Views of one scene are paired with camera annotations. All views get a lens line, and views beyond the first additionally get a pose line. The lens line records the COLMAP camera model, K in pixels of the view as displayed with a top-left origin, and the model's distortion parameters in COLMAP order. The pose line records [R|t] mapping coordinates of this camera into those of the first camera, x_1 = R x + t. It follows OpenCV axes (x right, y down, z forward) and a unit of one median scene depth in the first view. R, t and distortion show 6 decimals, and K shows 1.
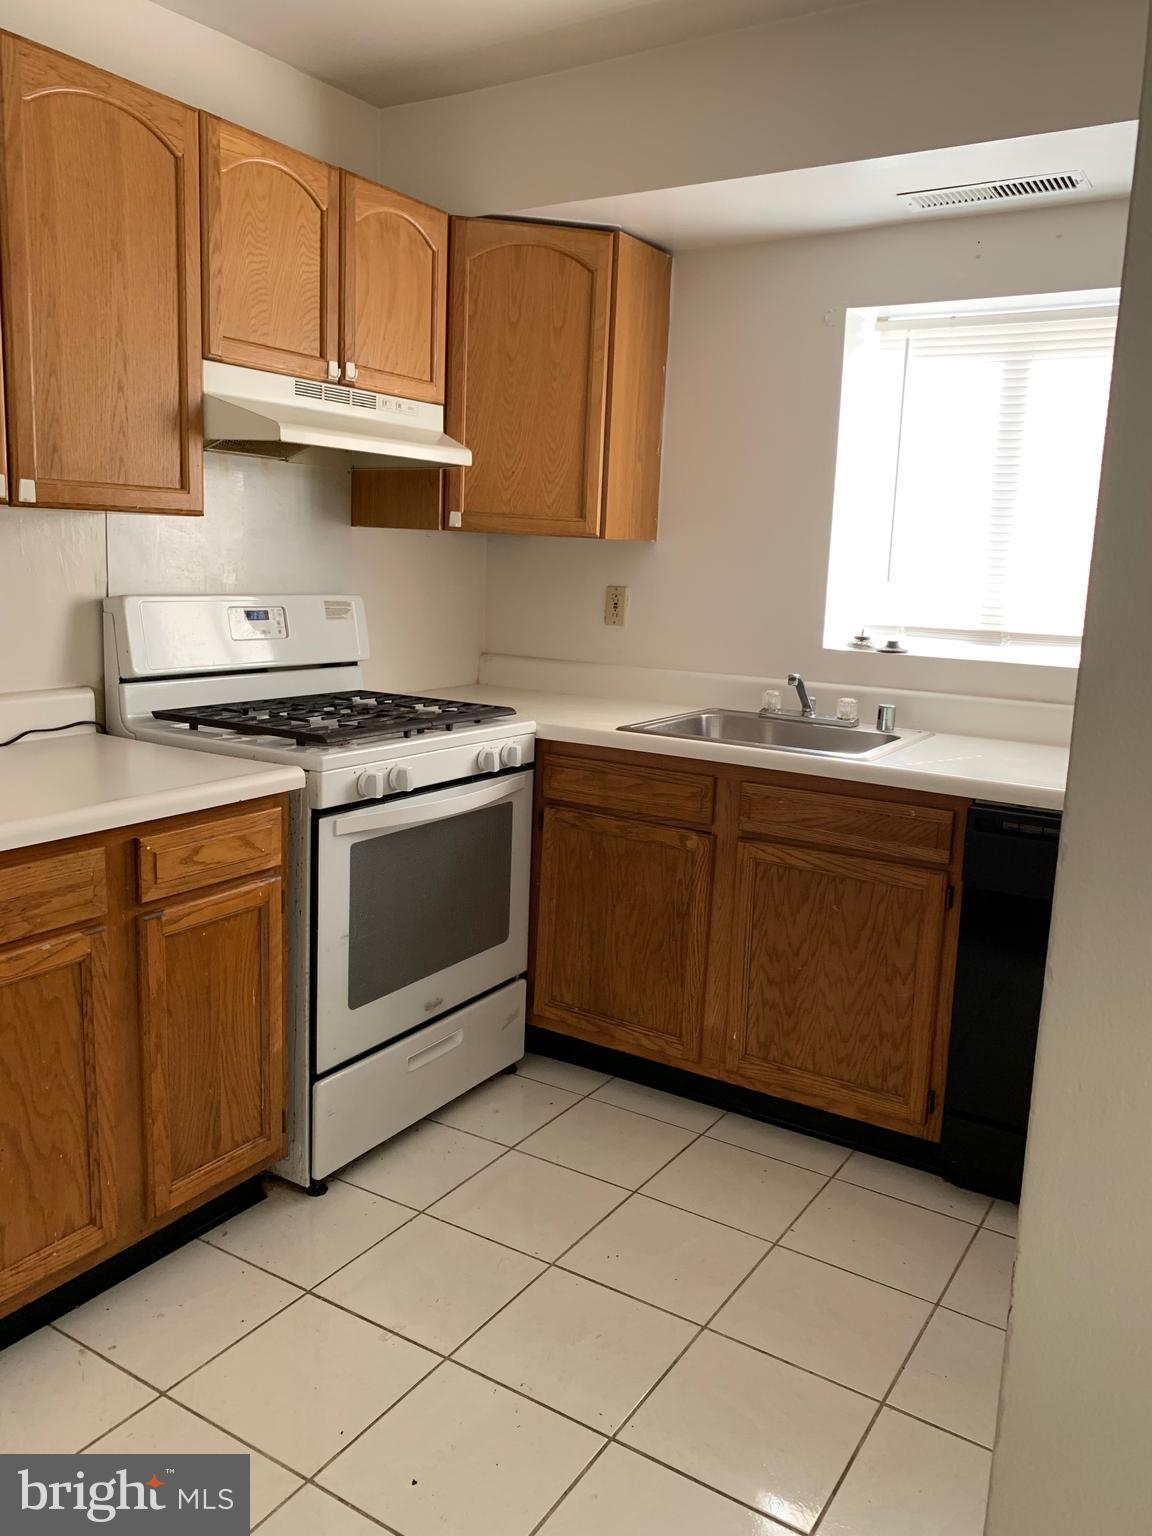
lens RADIAL K [[1174.6, 0, 575.0], [0, 1174.6, 766.8], [0, 0, 1]] dist [-0.000406, -0.009484]
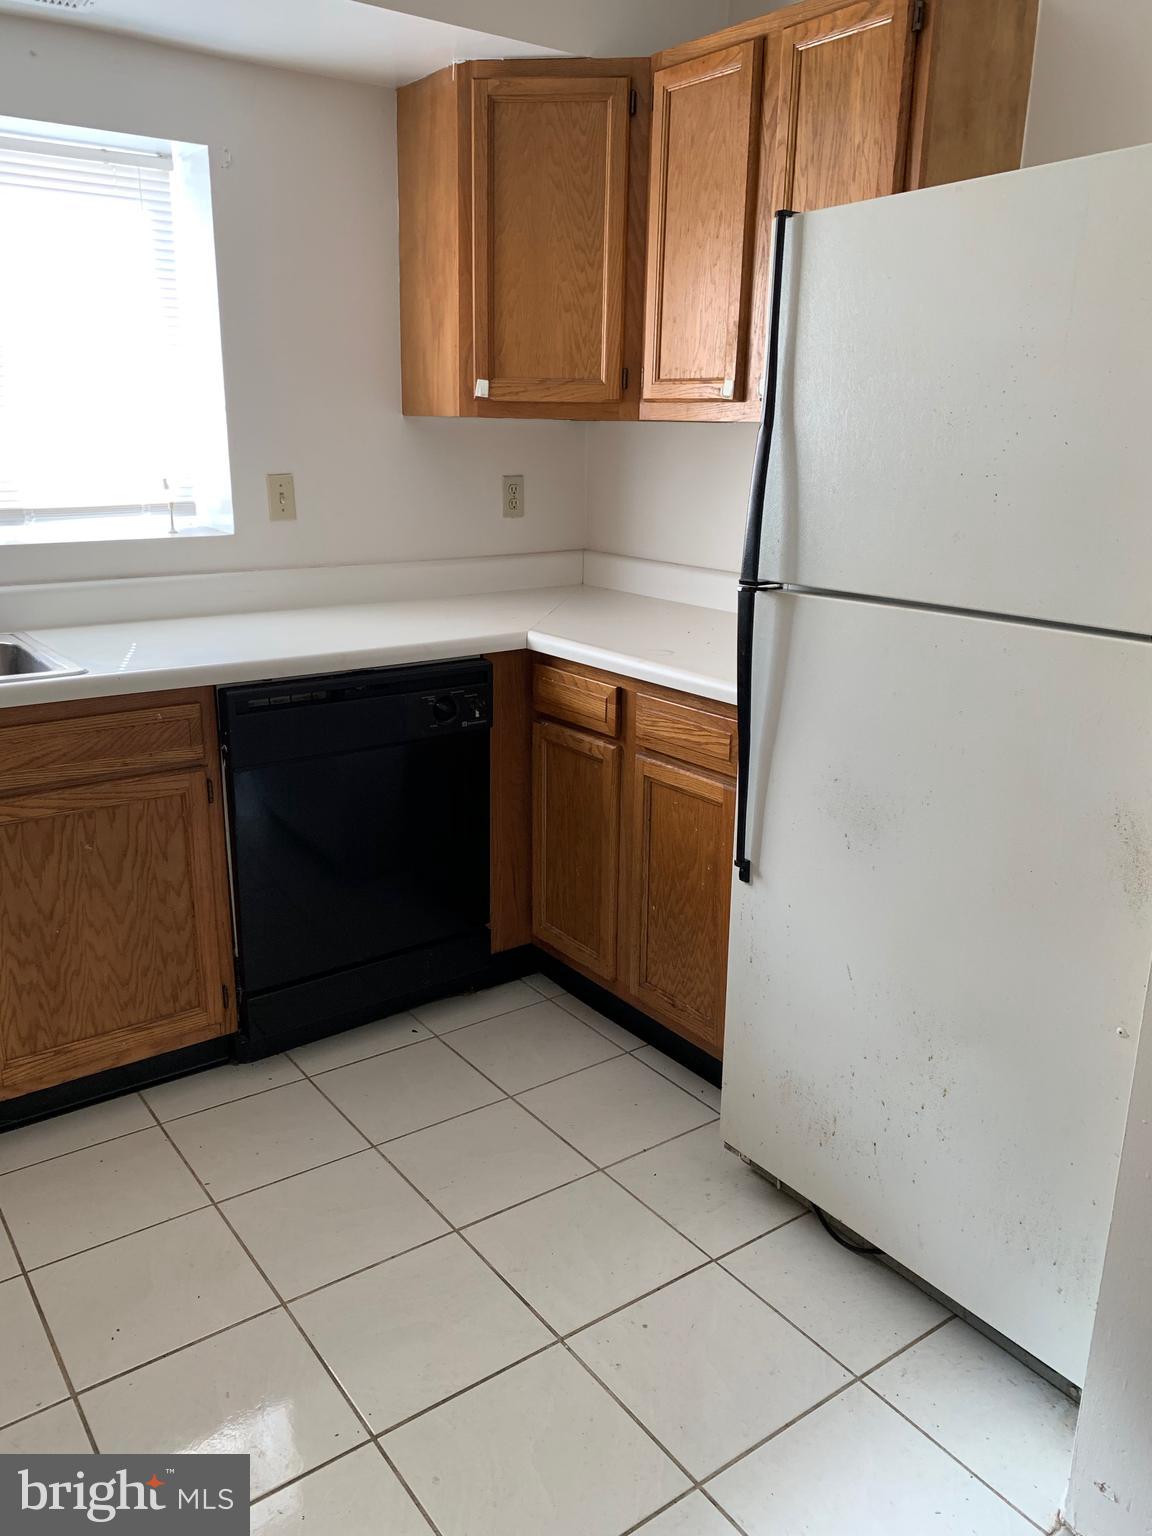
lens RADIAL K [[1174.6, 0, 574.7], [0, 1174.6, 766.1], [0, 0, 1]] dist [-0.000406, -0.009484]
pose [[0.364671, -0.289475, 0.884997, -0.398955], [0.172270, 0.955015, 0.241392, -0.085099], [-0.915062, 0.064429, 0.398134, 0.321357]]
